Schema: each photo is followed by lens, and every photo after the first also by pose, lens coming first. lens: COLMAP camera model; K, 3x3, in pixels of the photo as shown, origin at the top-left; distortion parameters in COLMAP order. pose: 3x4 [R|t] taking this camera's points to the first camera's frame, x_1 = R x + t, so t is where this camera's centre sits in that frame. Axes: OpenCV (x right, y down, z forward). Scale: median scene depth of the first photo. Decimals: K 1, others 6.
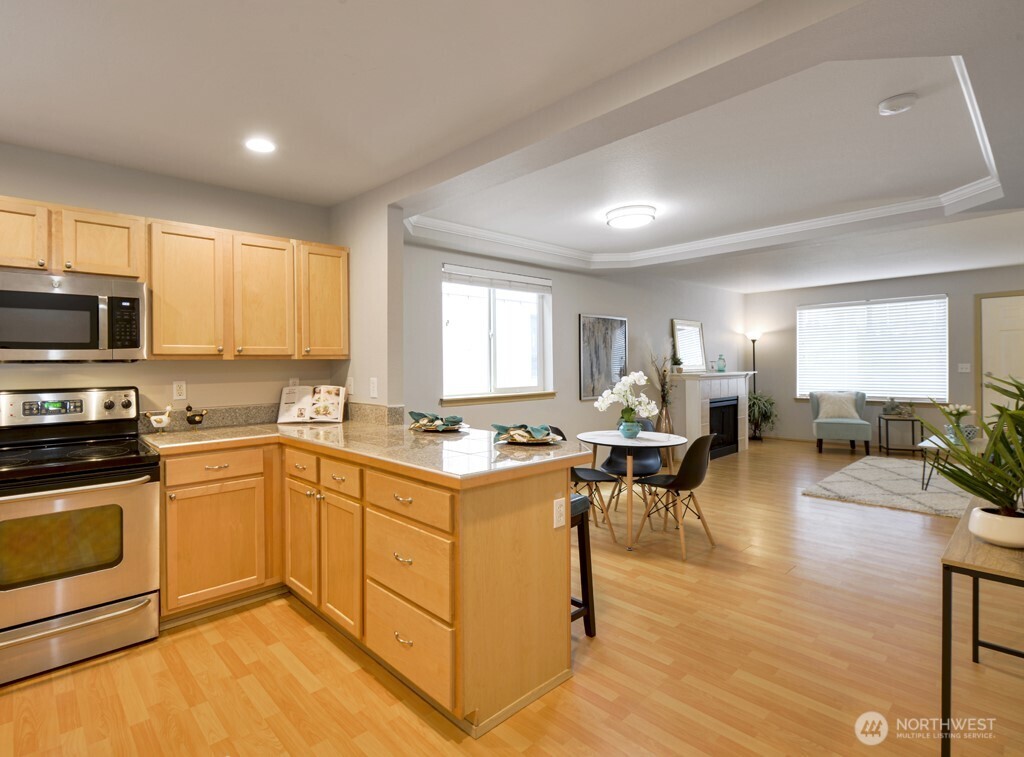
lens RADIAL K [[524.3, 0, 512.6], [0, 524.3, 372.1], [0, 0, 1]] dist [0.001014, 0.000197]
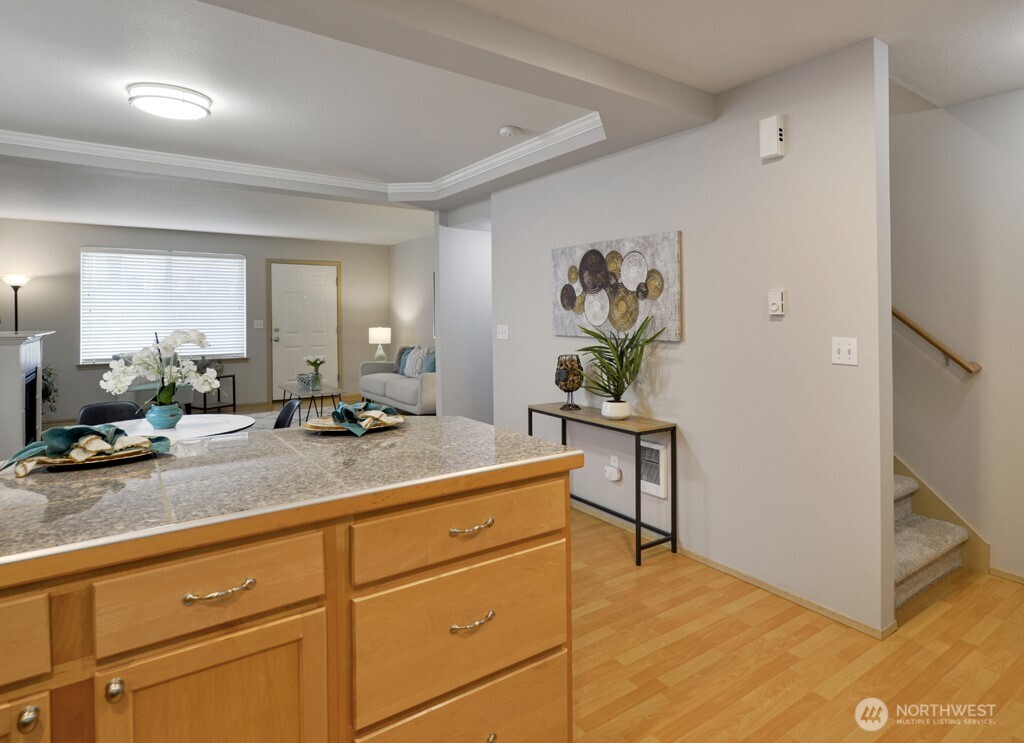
lens RADIAL K [[588.4, 0, 531.0], [0, 588.4, 320.1], [0, 0, 1]] dist [0.003973, 0.000558]
pose [[0.162926, 0.001973, 0.986636, -0.261188], [0.016018, 0.999861, -0.004645, -0.001941], [-0.986508, 0.016561, 0.162871, 0.232698]]
